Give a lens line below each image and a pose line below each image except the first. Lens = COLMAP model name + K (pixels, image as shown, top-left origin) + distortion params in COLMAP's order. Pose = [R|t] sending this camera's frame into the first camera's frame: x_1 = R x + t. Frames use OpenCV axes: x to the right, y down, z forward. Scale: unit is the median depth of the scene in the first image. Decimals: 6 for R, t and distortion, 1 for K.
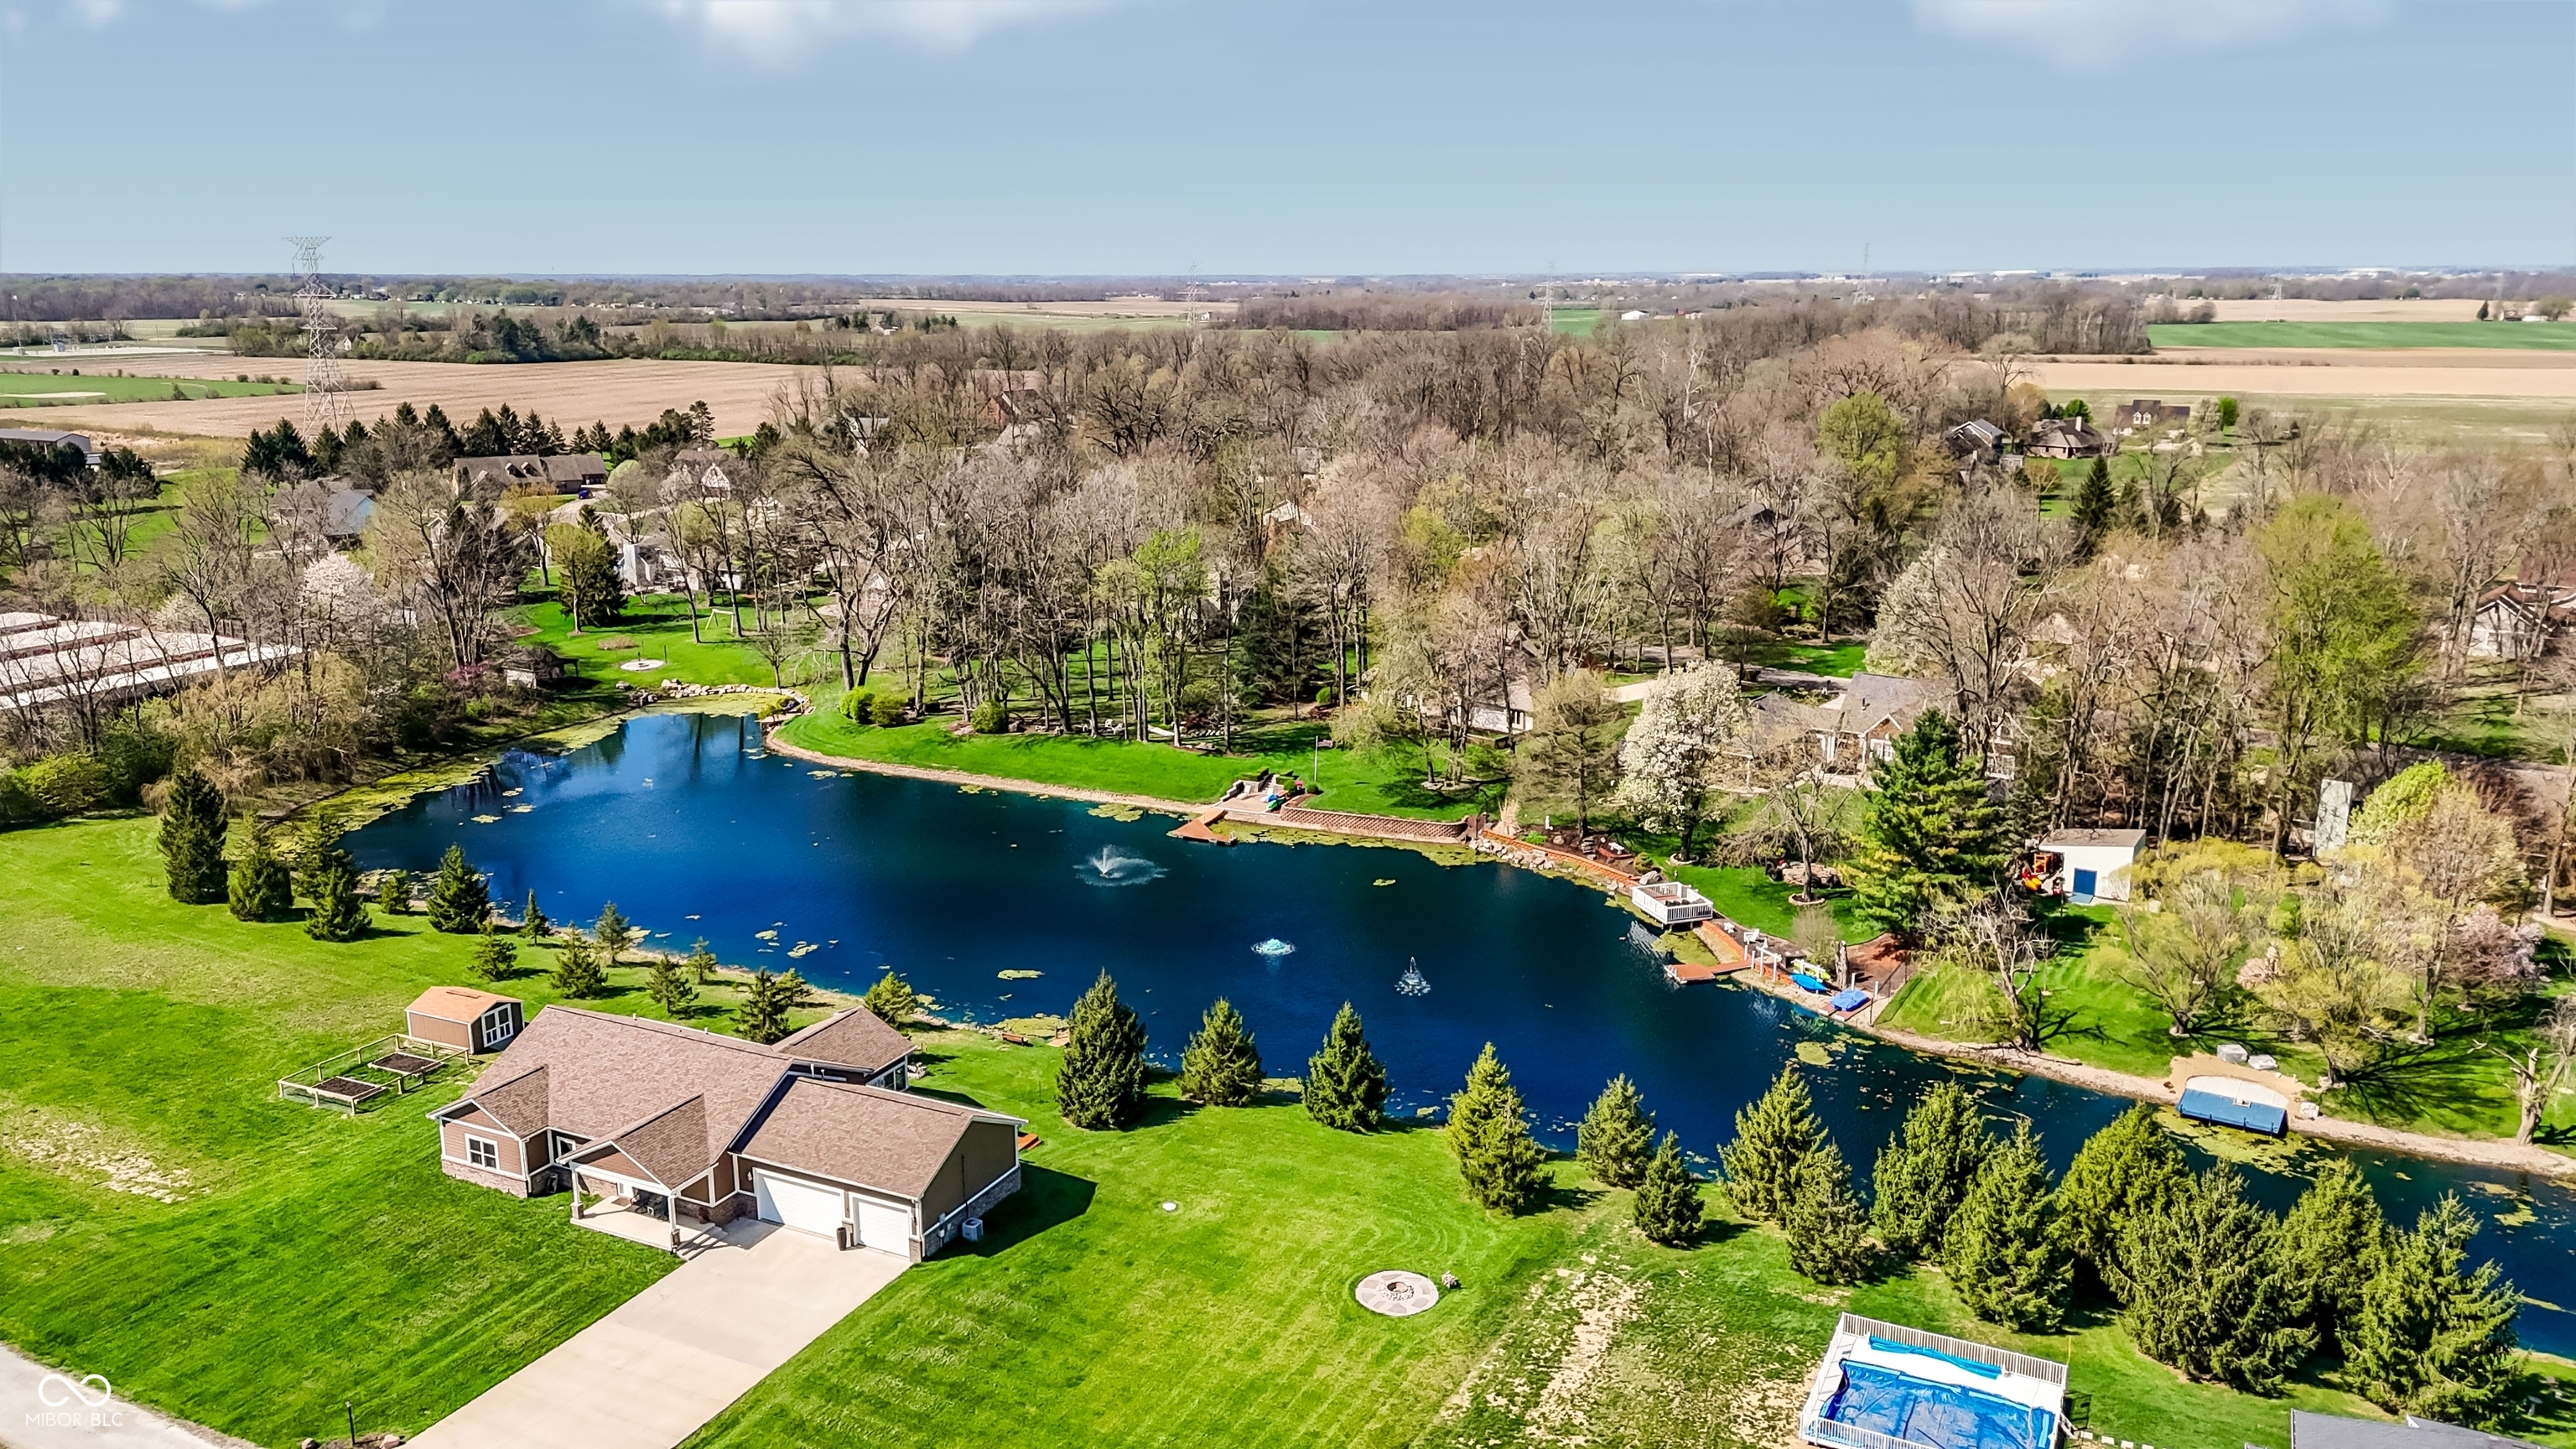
lens RADIAL K [[1879.7, 0, 1291.8], [0, 1879.7, 738.3], [0, 0, 1]] dist [0.078518, -0.069503]
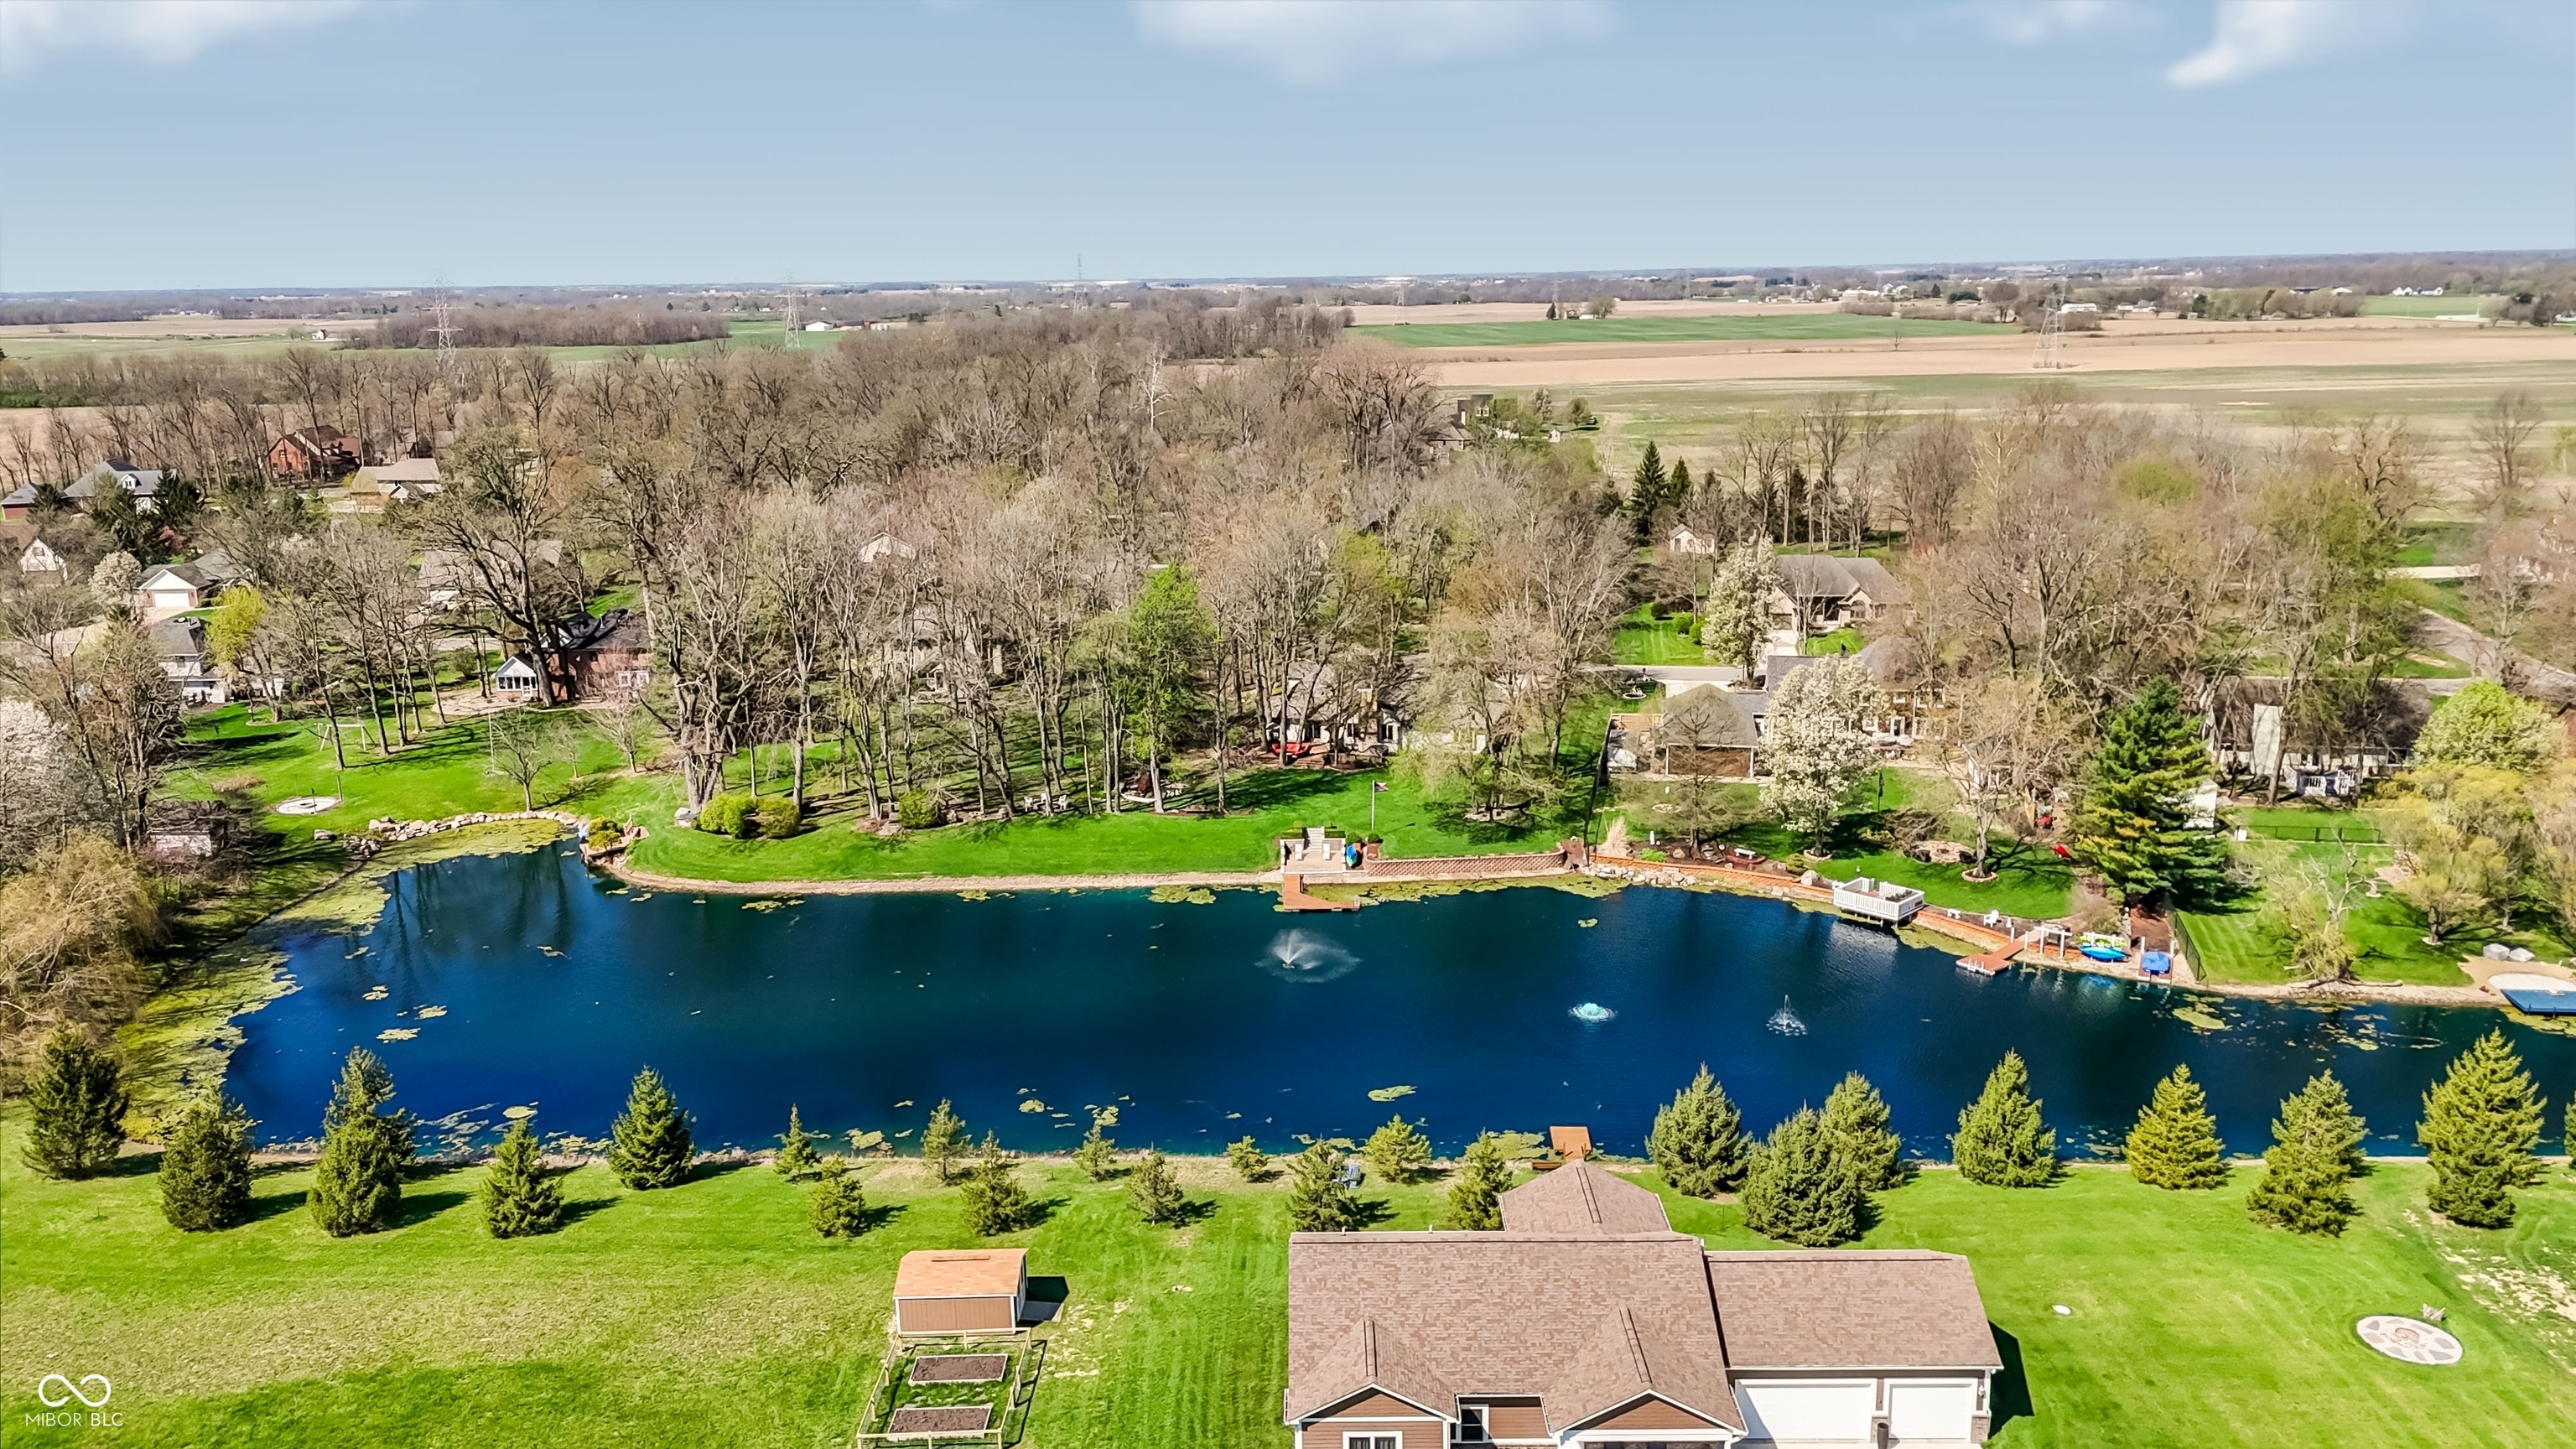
lens RADIAL K [[1879.7, 0, 1297.1], [0, 1879.7, 743.9], [0, 0, 1]] dist [0.078518, -0.069503]
pose [[0.898767, -0.117613, 0.422356, -0.453465], [0.118626, 0.992649, 0.023988, -0.050746], [-0.422072, 0.028543, 0.906113, 0.199544]]
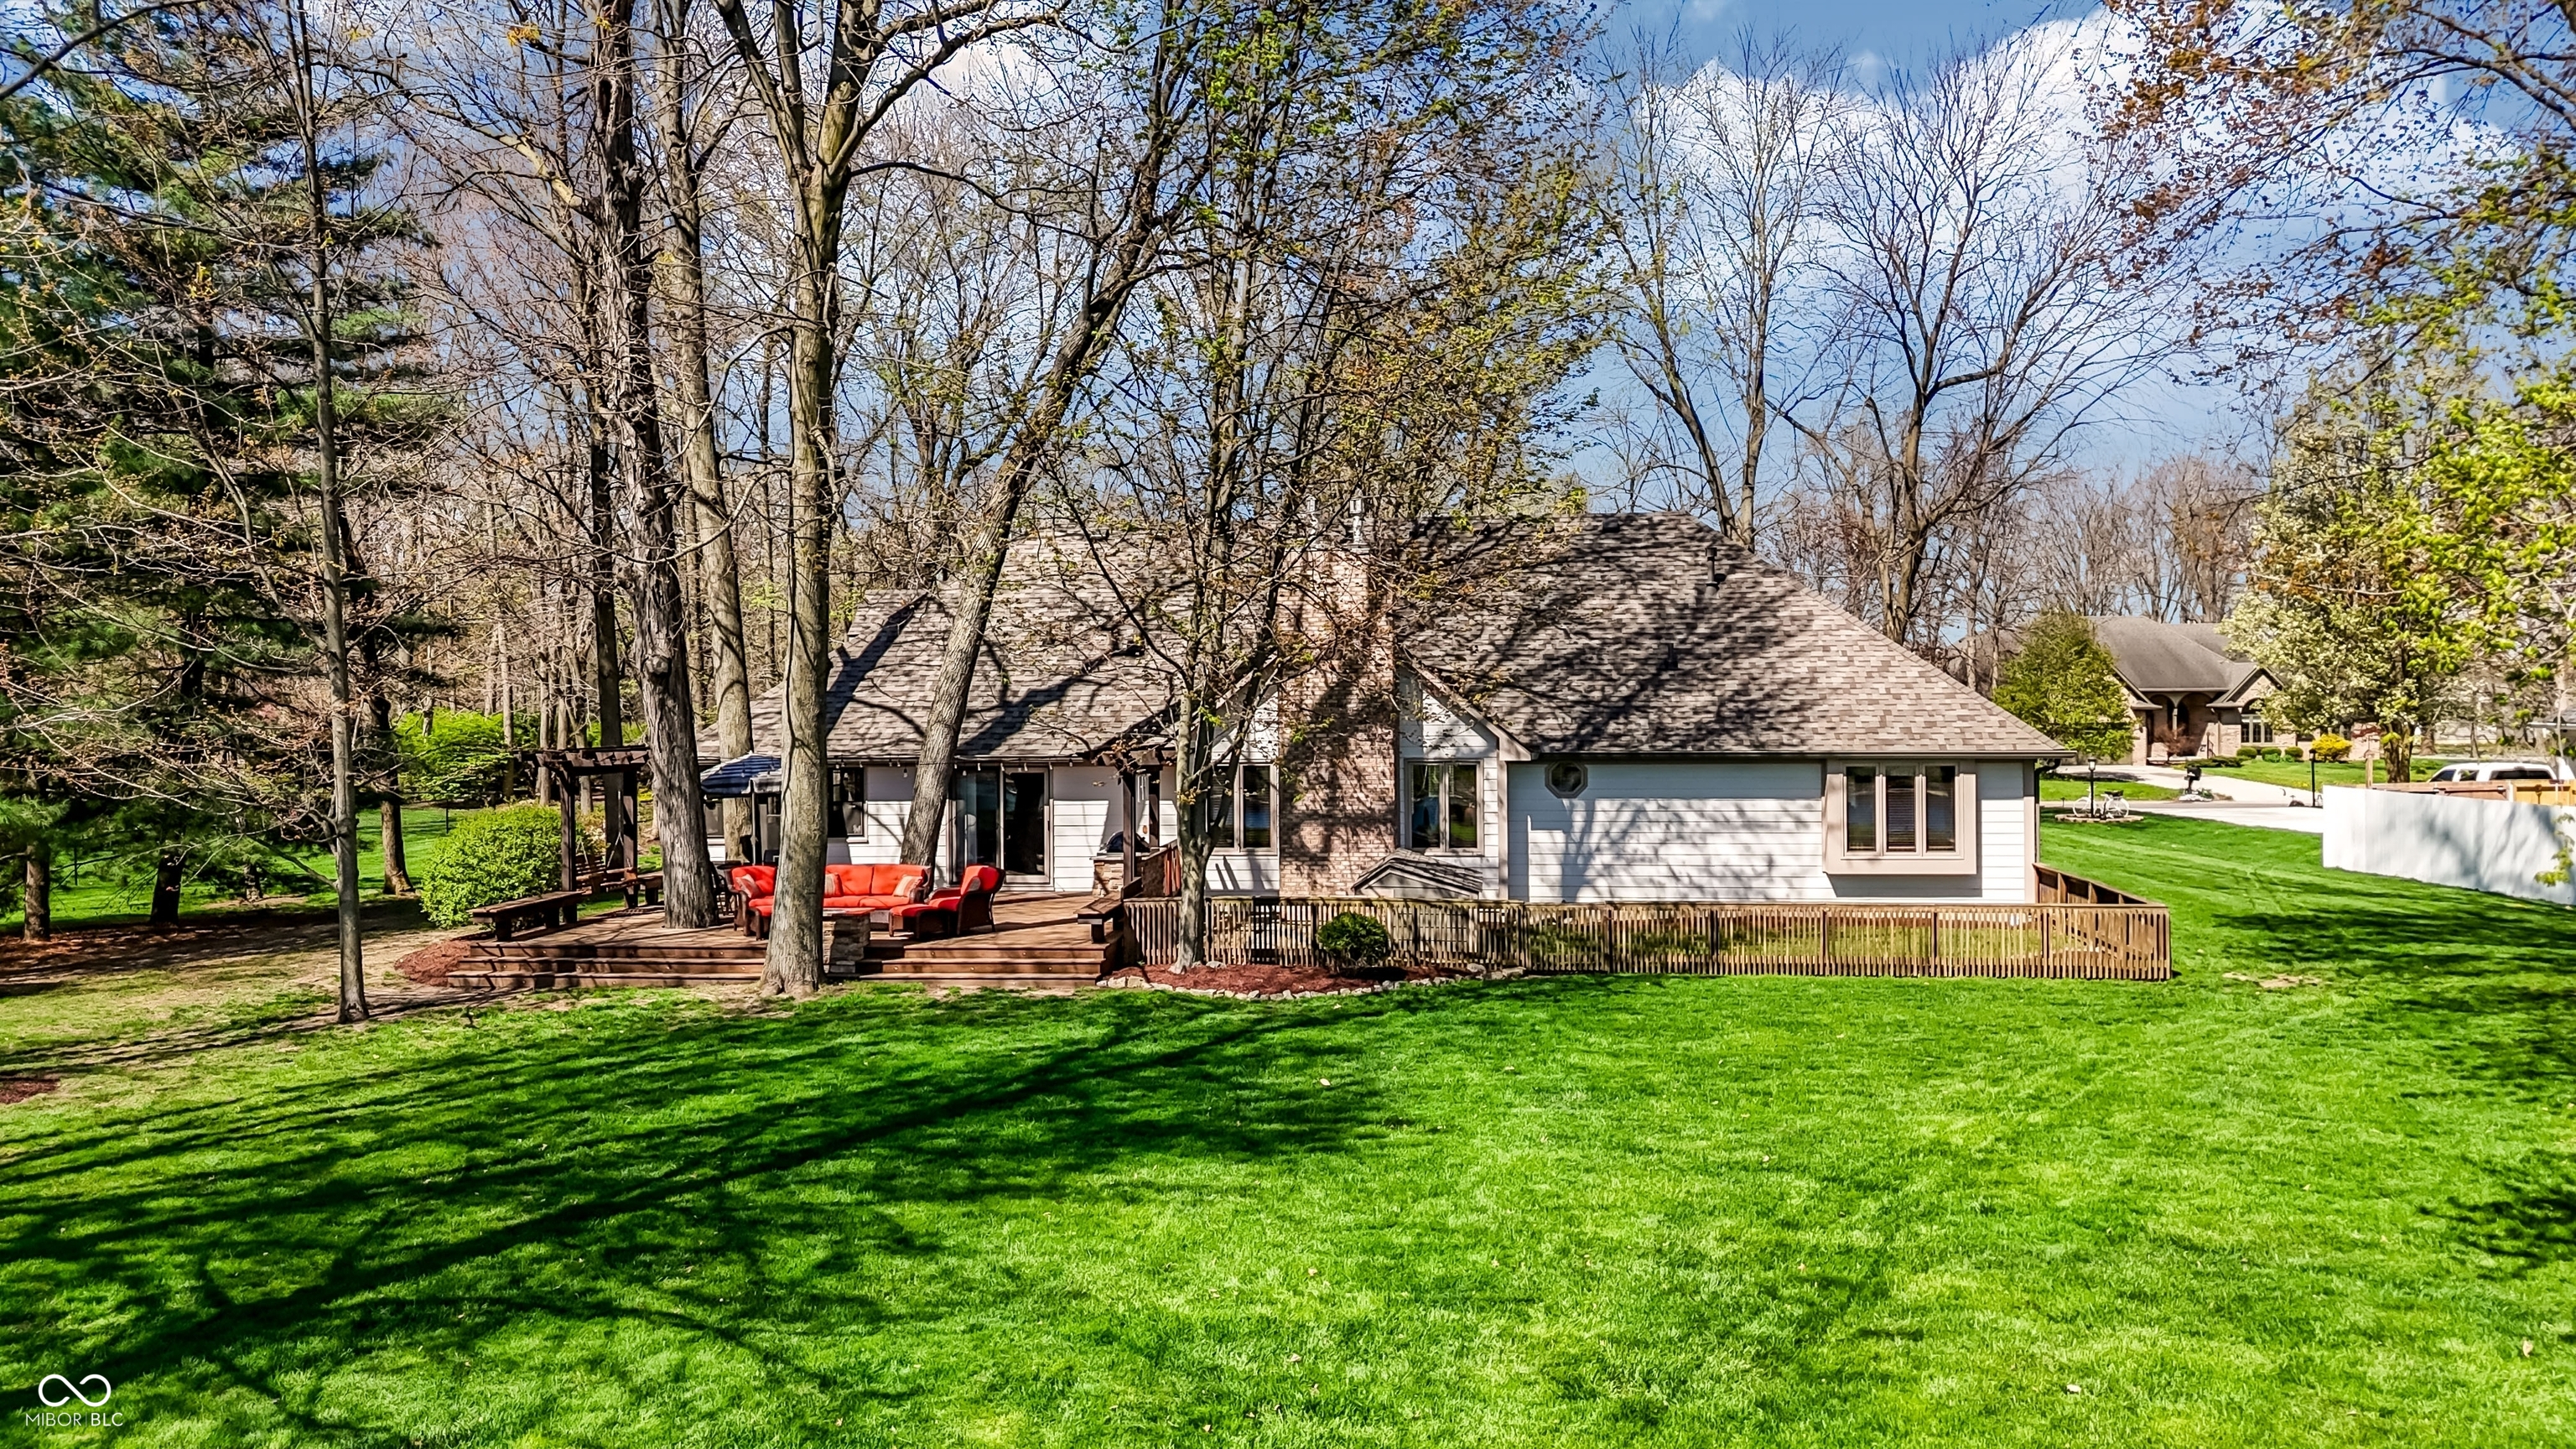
lens RADIAL K [[1879.7, 0, 1297.2], [0, 1879.7, 723.8], [0, 0, 1]] dist [0.078518, -0.069503]
pose [[0.795140, -0.004936, 0.606406, -0.029806], [0.145067, 0.972482, -0.182301, 0.003901], [-0.588820, 0.232924, 0.773975, 1.115096]]
